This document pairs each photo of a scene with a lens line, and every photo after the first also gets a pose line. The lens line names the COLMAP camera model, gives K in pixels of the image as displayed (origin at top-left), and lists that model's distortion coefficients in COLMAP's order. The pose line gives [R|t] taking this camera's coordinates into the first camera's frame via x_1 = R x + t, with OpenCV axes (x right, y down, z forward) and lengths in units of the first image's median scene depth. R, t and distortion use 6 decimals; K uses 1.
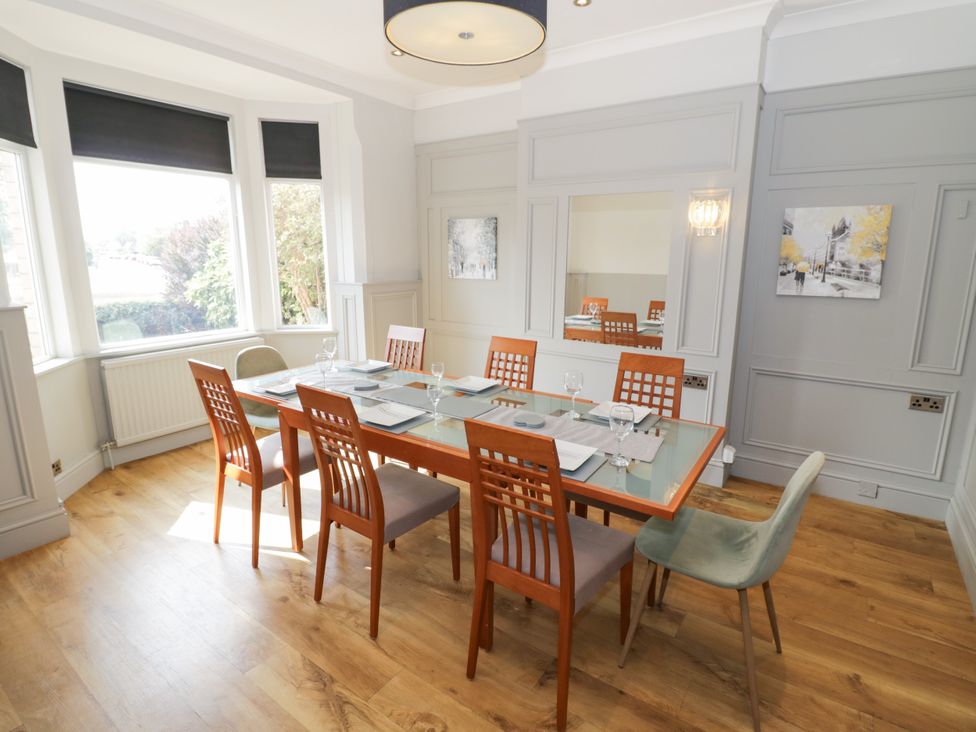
lens RADIAL K [[513.1, 0, 488.5], [0, 513.1, 356.8], [0, 0, 1]] dist [0.001470, -0.013854]
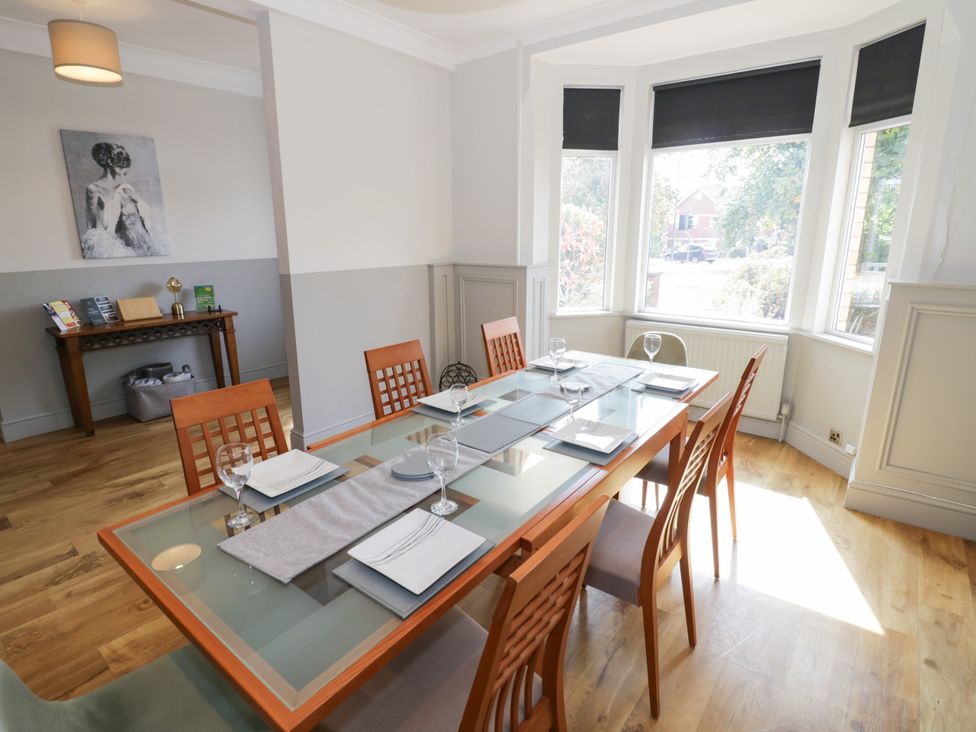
lens RADIAL K [[513.1, 0, 488.5], [0, 513.1, 356.8], [0, 0, 1]] dist [0.001470, -0.013854]
pose [[-0.063887, 0.237495, -0.969286, 0.394524], [-0.196248, 0.949315, 0.245537, -0.119665], [0.978471, 0.205906, -0.014041, 0.583390]]
